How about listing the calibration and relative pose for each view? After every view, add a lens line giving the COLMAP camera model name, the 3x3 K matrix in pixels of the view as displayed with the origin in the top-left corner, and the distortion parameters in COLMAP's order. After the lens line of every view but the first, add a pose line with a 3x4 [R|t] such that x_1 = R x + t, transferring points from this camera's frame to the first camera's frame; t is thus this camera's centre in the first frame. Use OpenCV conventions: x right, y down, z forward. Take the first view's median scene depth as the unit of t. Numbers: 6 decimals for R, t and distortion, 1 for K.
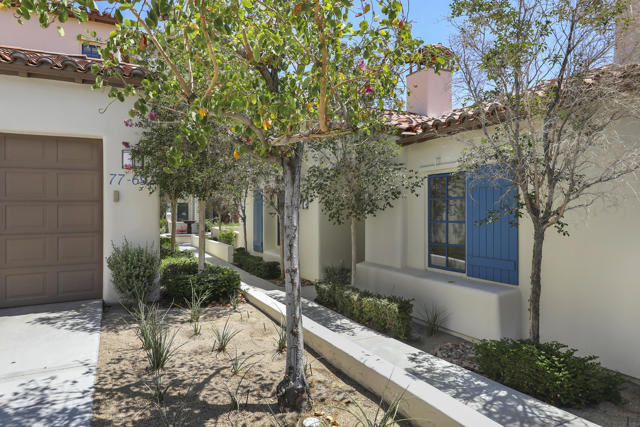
lens RADIAL K [[403.2, 0, 321.1], [0, 403.2, 212.6], [0, 0, 1]] dist [0.004549, 0.001176]
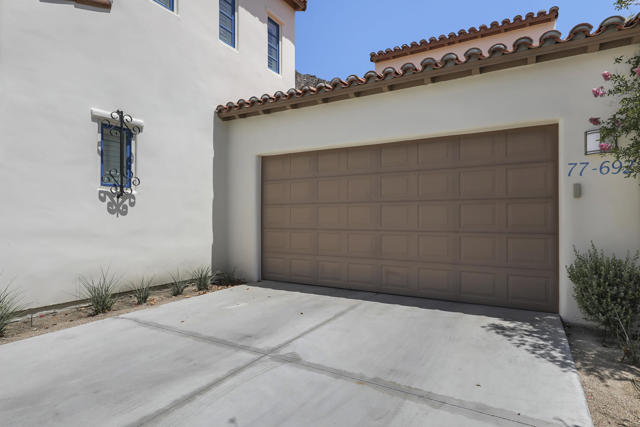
lens RADIAL K [[370.2, 0, 319.6], [0, 370.2, 215.0], [0, 0, 1]] dist [0.005242, 0.000922]
pose [[0.538877, 0.000909, -0.842384, -0.170005], [-0.001031, 0.999999, 0.000420, 0.008988], [0.842384, 0.000642, 0.538877, 0.179963]]
